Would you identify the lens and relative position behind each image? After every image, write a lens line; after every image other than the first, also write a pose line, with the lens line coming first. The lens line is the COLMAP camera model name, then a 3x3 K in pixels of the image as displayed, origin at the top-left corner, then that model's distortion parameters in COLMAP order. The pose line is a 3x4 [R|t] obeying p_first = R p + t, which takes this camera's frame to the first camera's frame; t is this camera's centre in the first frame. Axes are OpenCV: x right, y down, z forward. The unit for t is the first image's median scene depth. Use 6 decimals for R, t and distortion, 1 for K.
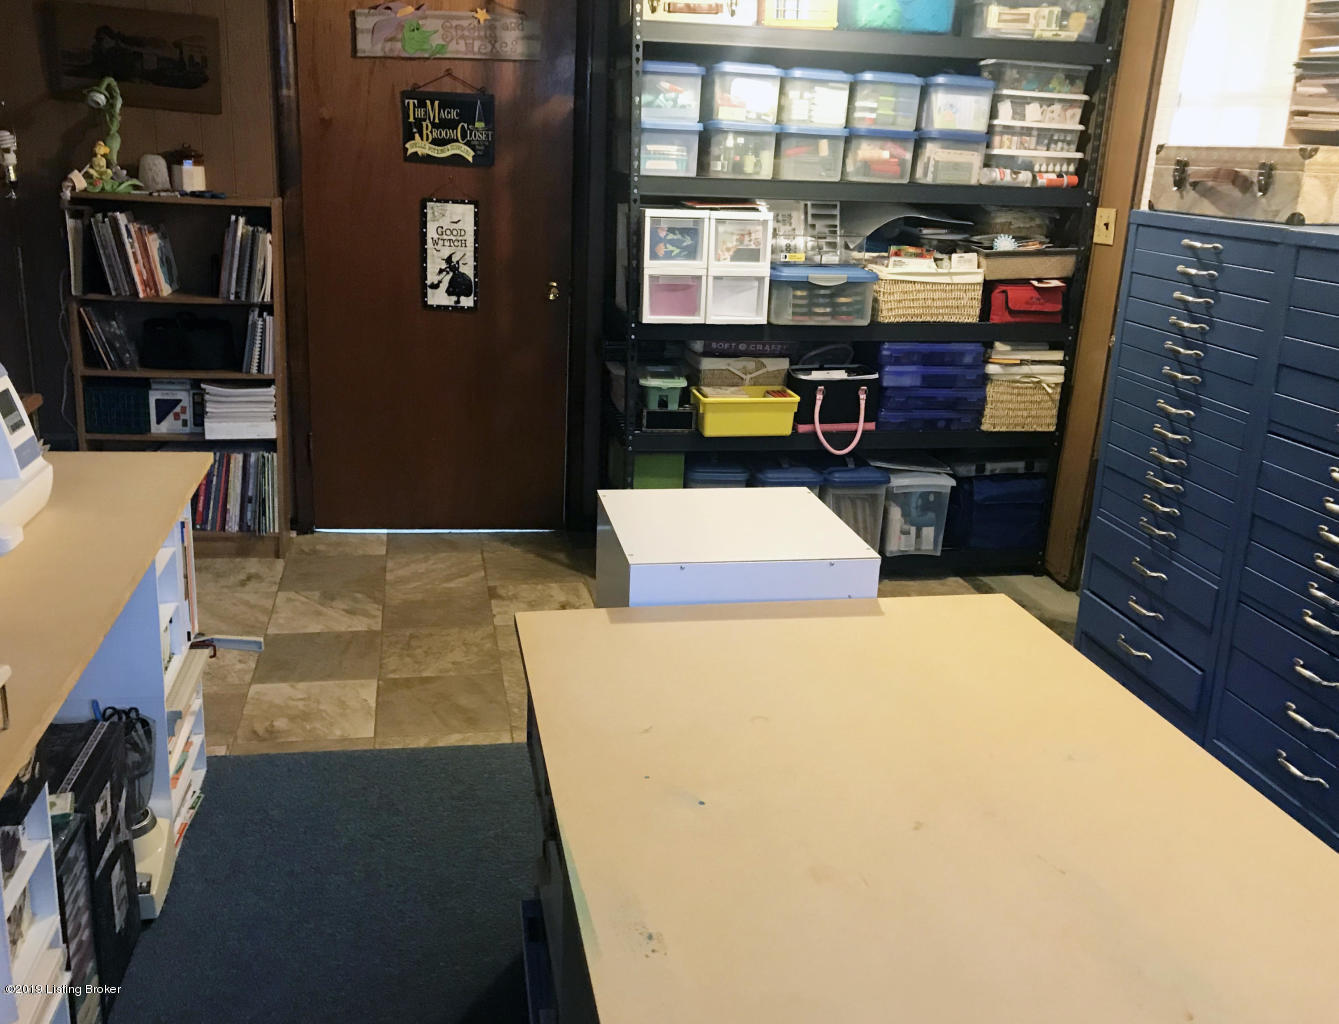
lens RADIAL K [[1161.2, 0, 670.2], [0, 1161.2, 509.2], [0, 0, 1]] dist [0.006290, 0.008938]
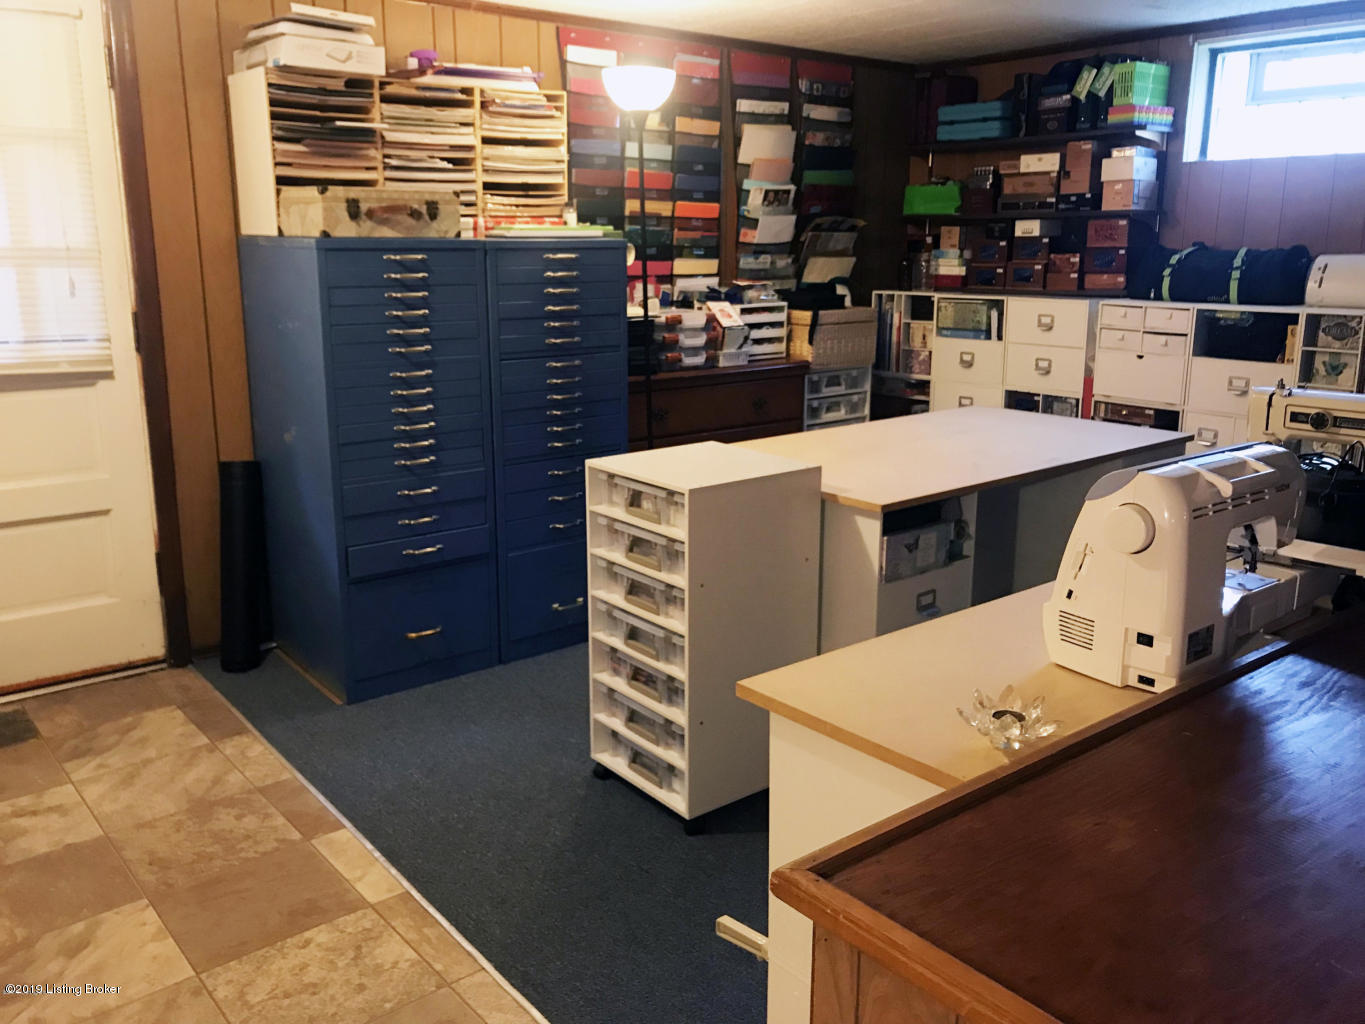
lens RADIAL K [[1125.0, 0, 683.3], [0, 1125.0, 509.4], [0, 0, 1]] dist [0.005322, -0.000728]
pose [[-0.460285, -0.258565, 0.849283, -0.323088], [0.234005, 0.887479, 0.397017, -0.142553], [-0.856376, 0.381478, -0.347988, 0.441915]]
